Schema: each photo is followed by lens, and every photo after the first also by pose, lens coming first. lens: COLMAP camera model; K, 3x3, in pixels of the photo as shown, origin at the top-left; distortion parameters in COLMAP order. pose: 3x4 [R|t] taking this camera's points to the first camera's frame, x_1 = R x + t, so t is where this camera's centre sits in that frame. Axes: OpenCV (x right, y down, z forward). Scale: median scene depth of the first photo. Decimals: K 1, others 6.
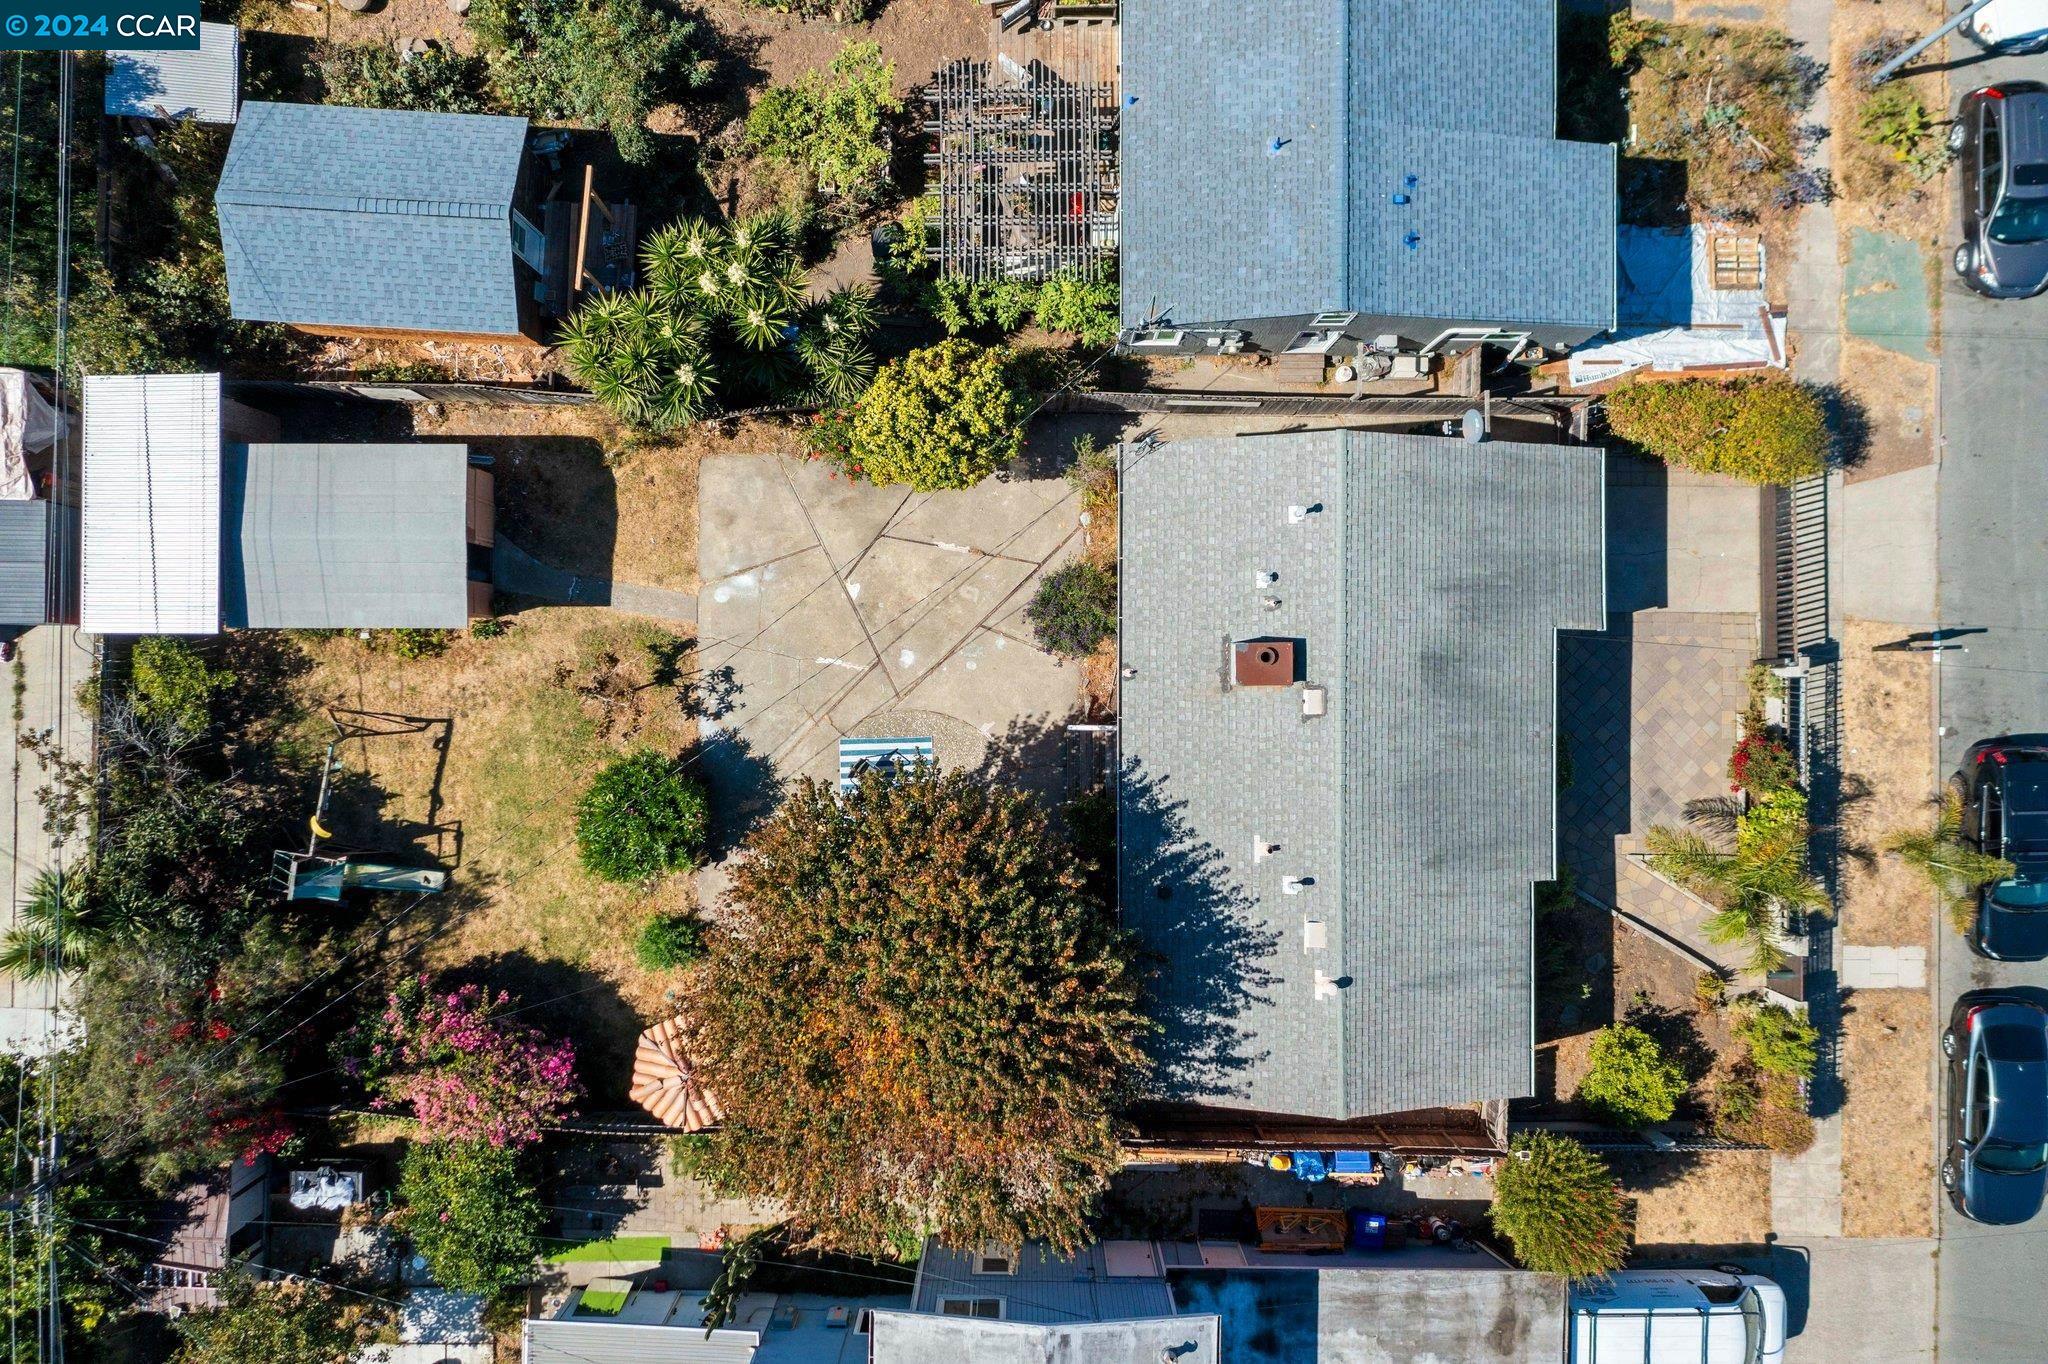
lens RADIAL K [[1627.3, 0, 1015.6], [0, 1627.3, 680.7], [0, 0, 1]] dist [-0.007143, 0.008842]
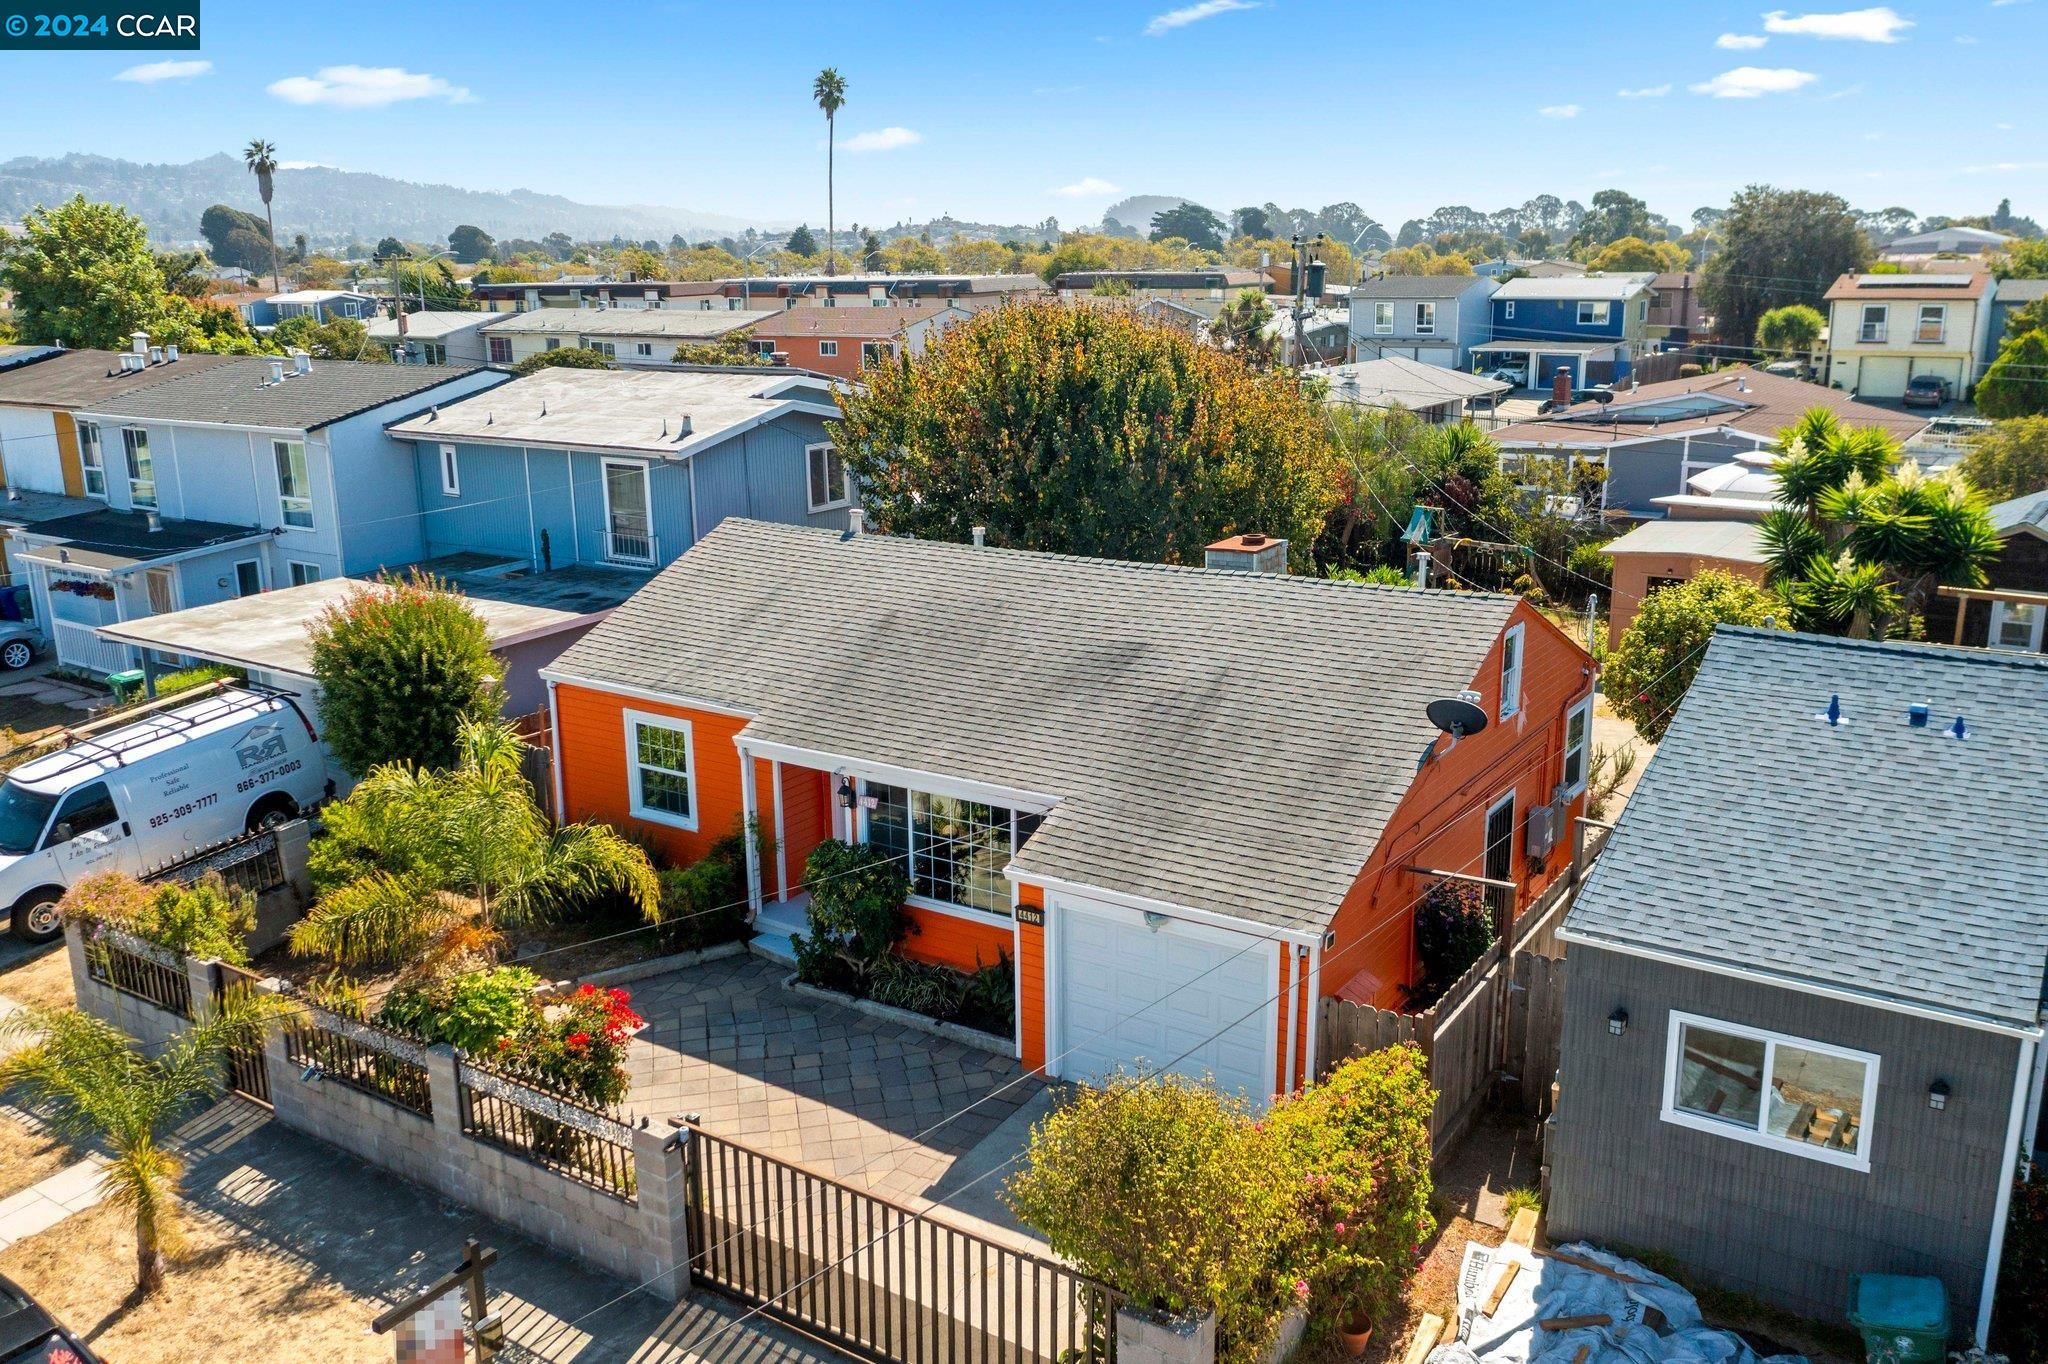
lens RADIAL K [[1679.3, 0, 1017.6], [0, 1679.3, 683.8], [0, 0, 1]] dist [-0.007497, -0.001300]
pose [[-0.553865, 0.220832, -0.802787, 0.750396], [-0.832569, -0.137812, 0.536504, -0.307209], [0.007843, 0.965526, 0.260187, 0.753831]]
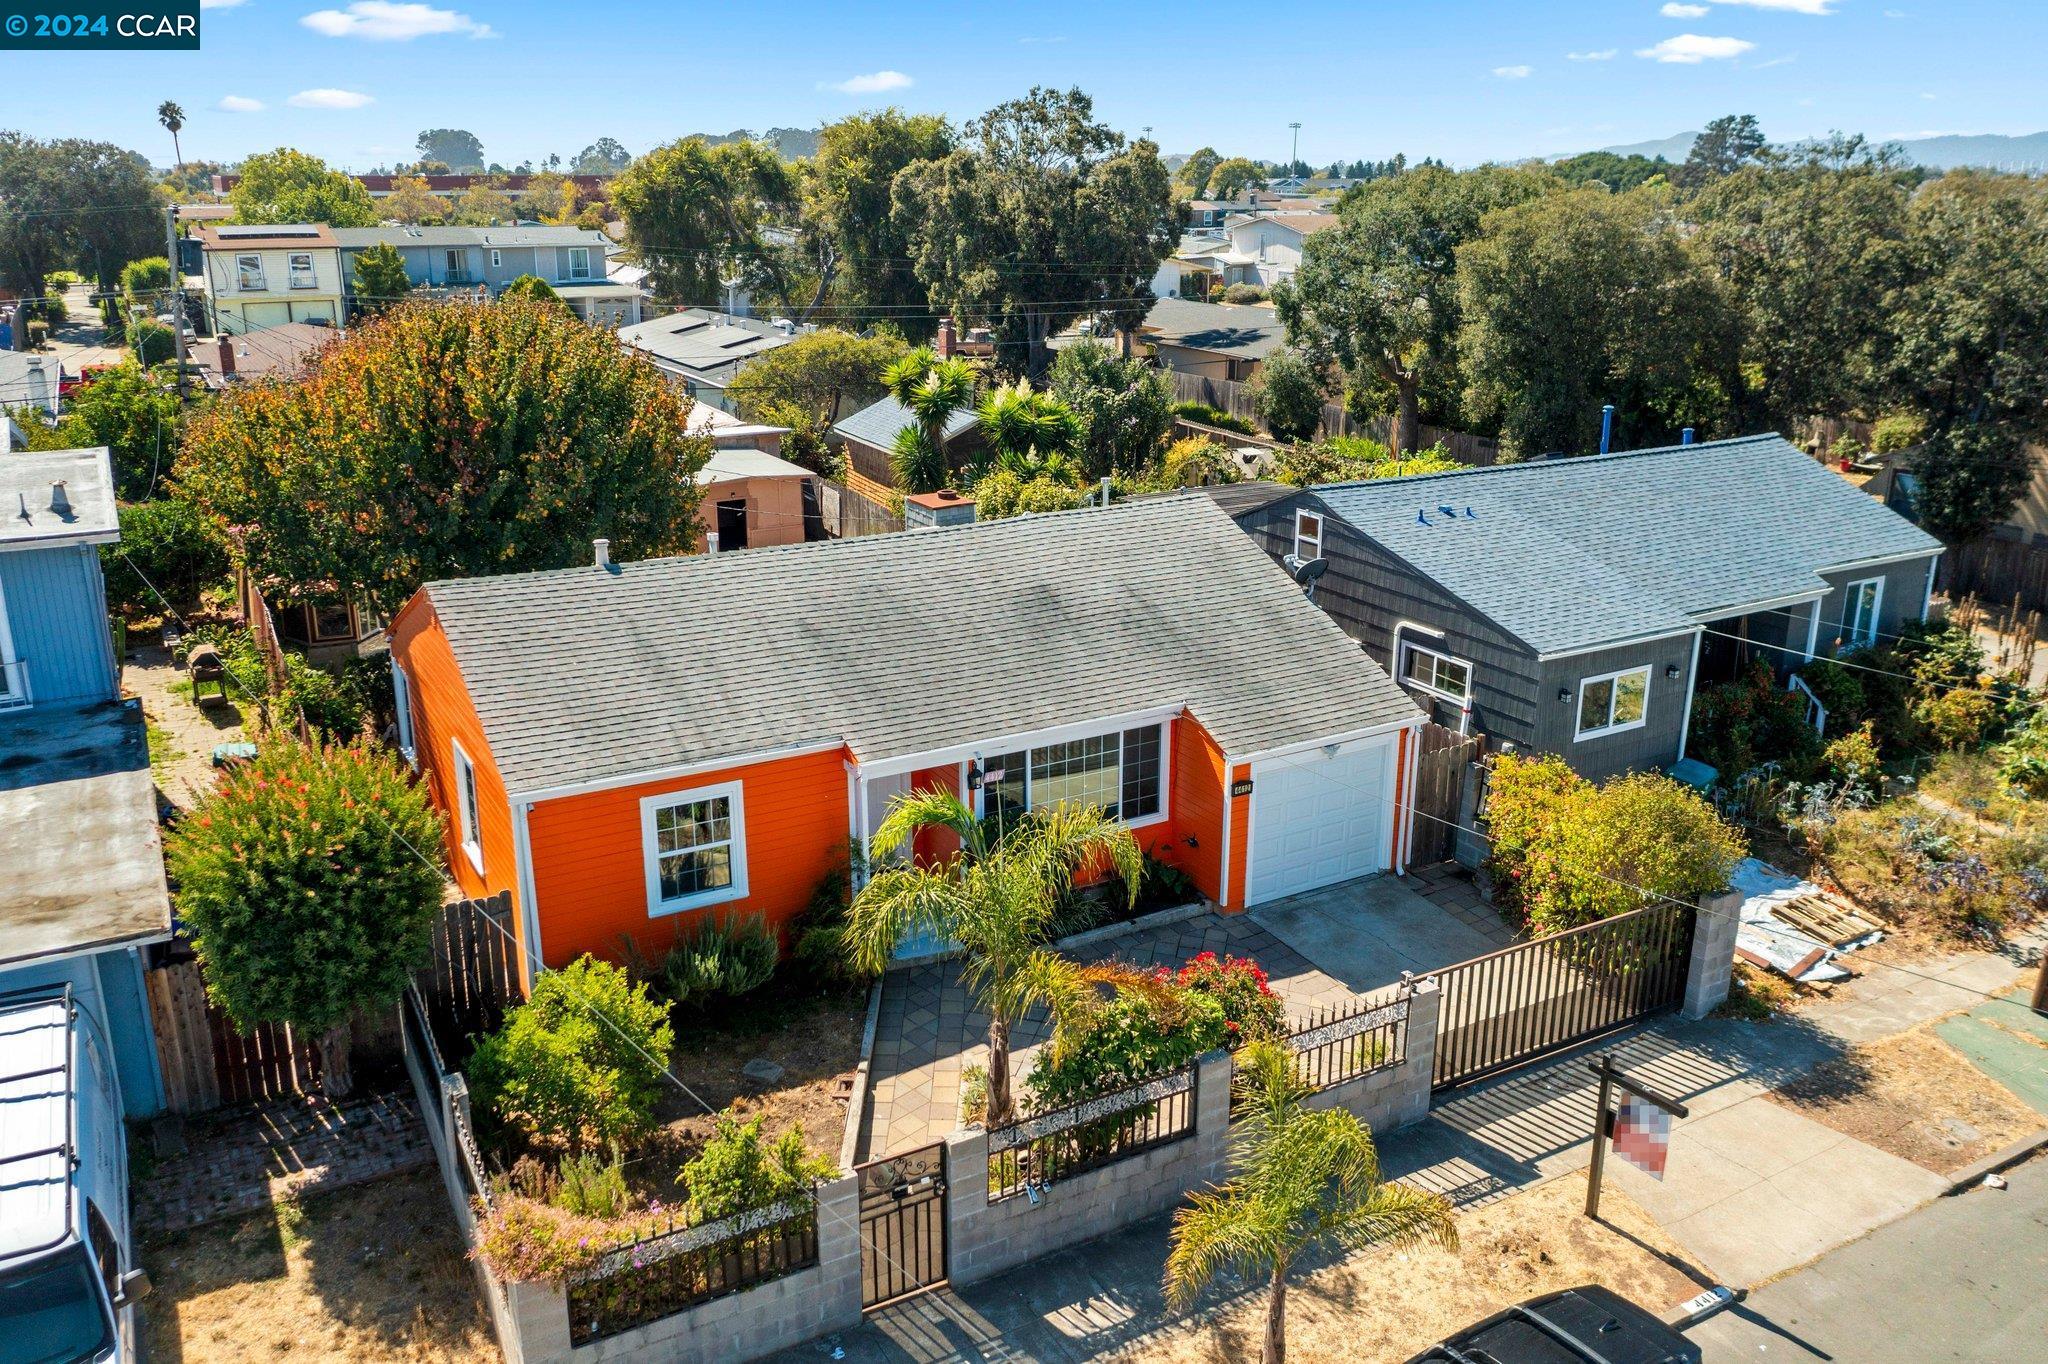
lens RADIAL K [[1618.9, 0, 1012.8], [0, 1618.9, 682.7], [0, 0, 1]] dist [-0.004894, 0.005285]
pose [[0.497184, 0.267103, -0.825508, 0.820306], [-0.867542, 0.138339, -0.477739, 0.346064], [-0.013406, 0.953687, 0.300503, 0.726921]]
